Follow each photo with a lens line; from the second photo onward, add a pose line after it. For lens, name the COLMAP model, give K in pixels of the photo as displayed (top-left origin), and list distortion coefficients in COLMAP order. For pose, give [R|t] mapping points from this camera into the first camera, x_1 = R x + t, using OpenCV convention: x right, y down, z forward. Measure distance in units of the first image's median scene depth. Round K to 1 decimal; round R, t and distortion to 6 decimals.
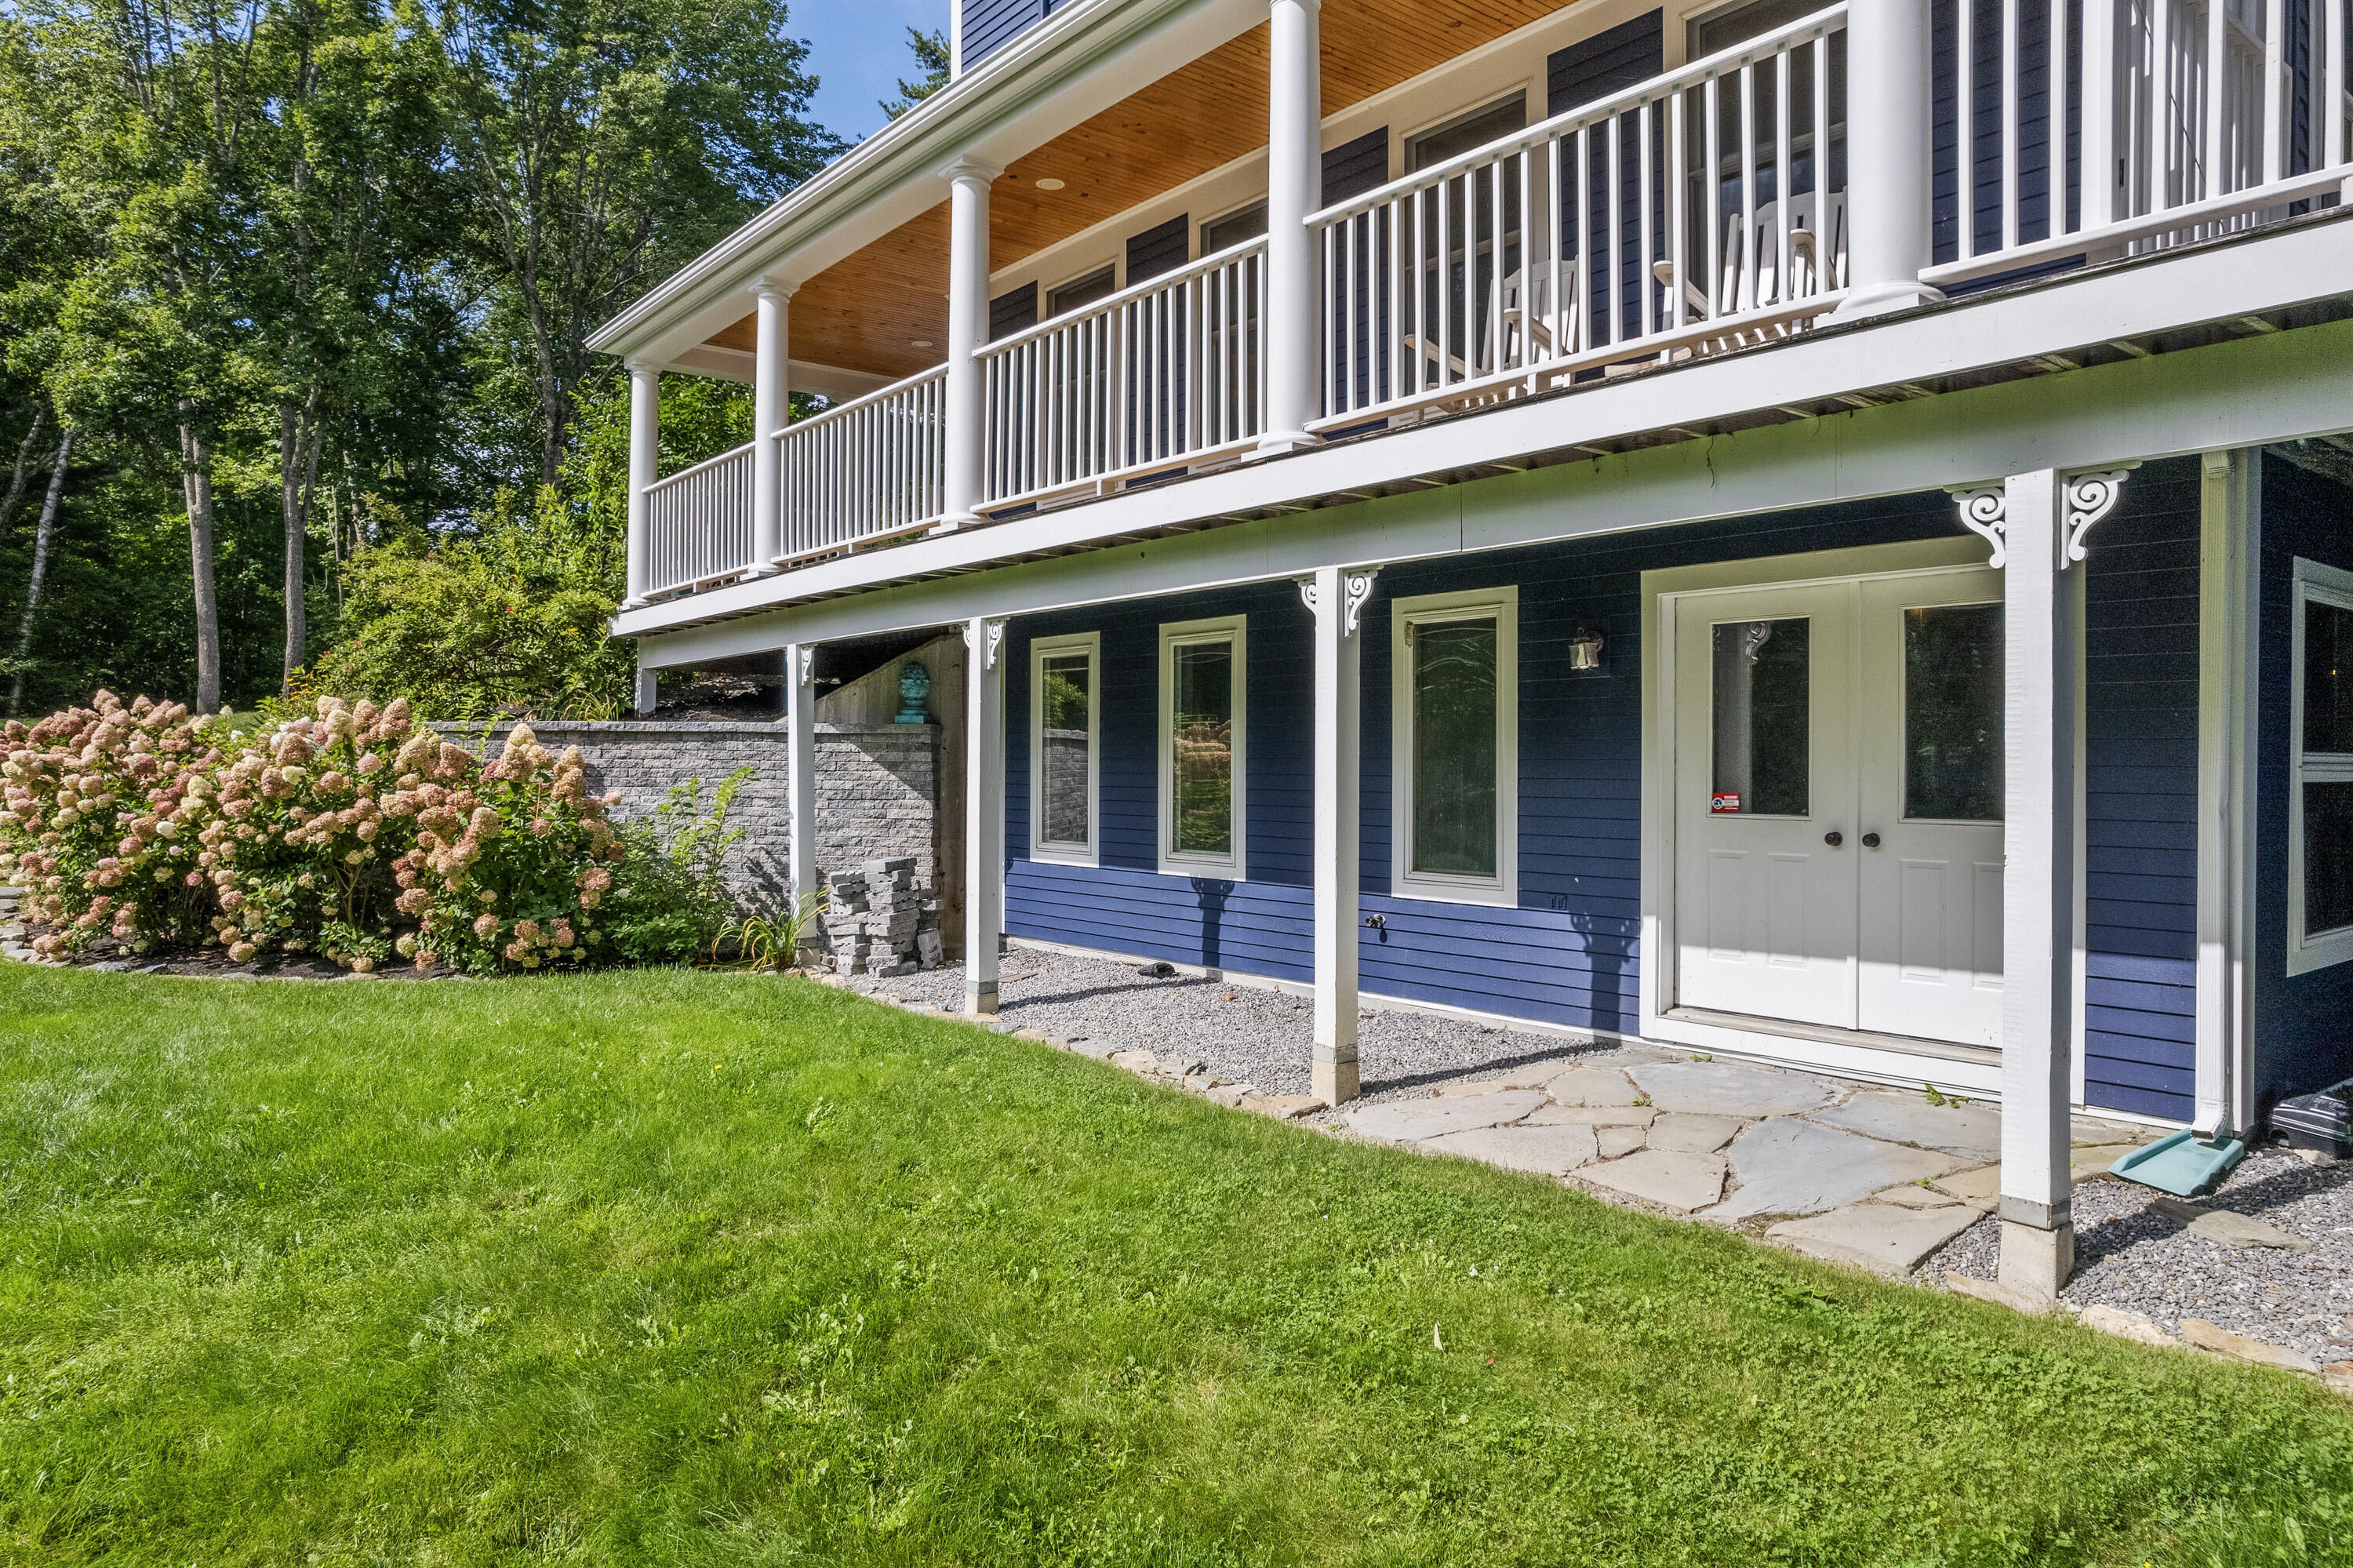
lens RADIAL K [[1507.2, 0, 1184.6], [0, 1507.2, 783.2], [0, 0, 1]] dist [-0.079385, 0.078154]
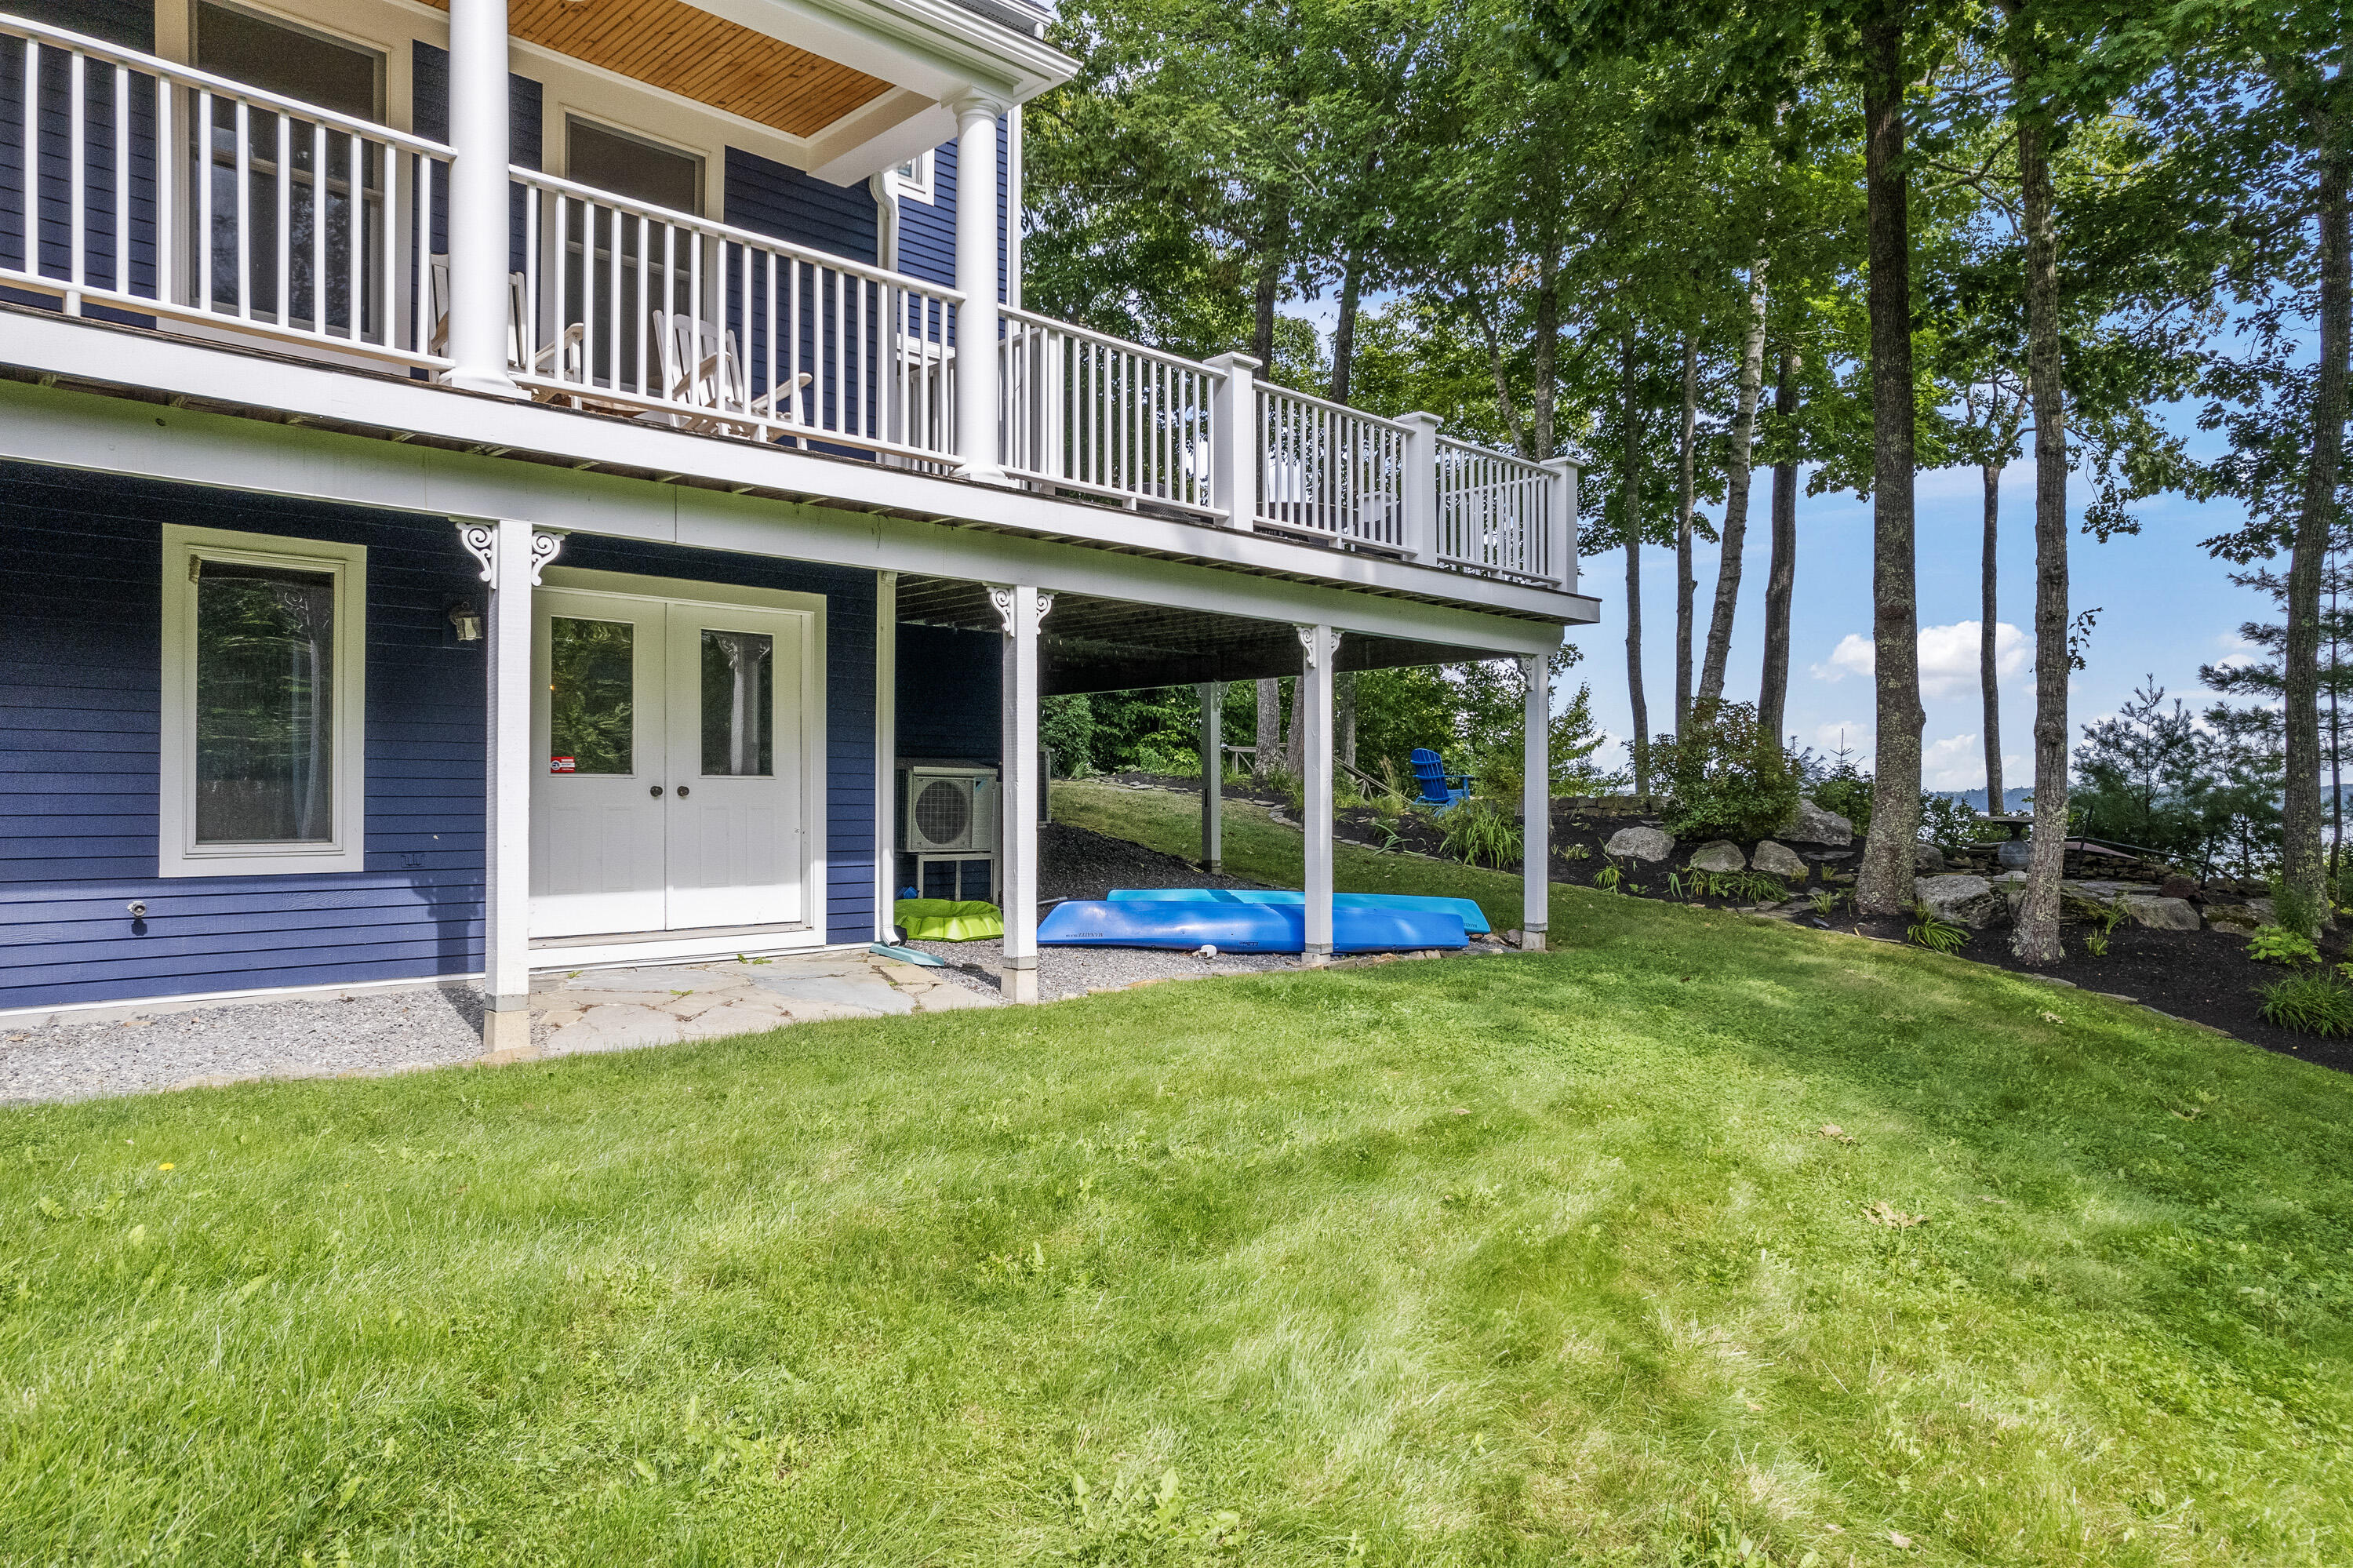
lens RADIAL K [[1507.2, 0, 1184.6], [0, 1507.2, 783.2], [0, 0, 1]] dist [-0.079385, 0.078154]
pose [[-0.107223, 0.011357, 0.994170, -0.931682], [0.010892, 0.999888, -0.010248, 0.047947], [-0.994175, 0.009730, -0.107335, 0.658586]]
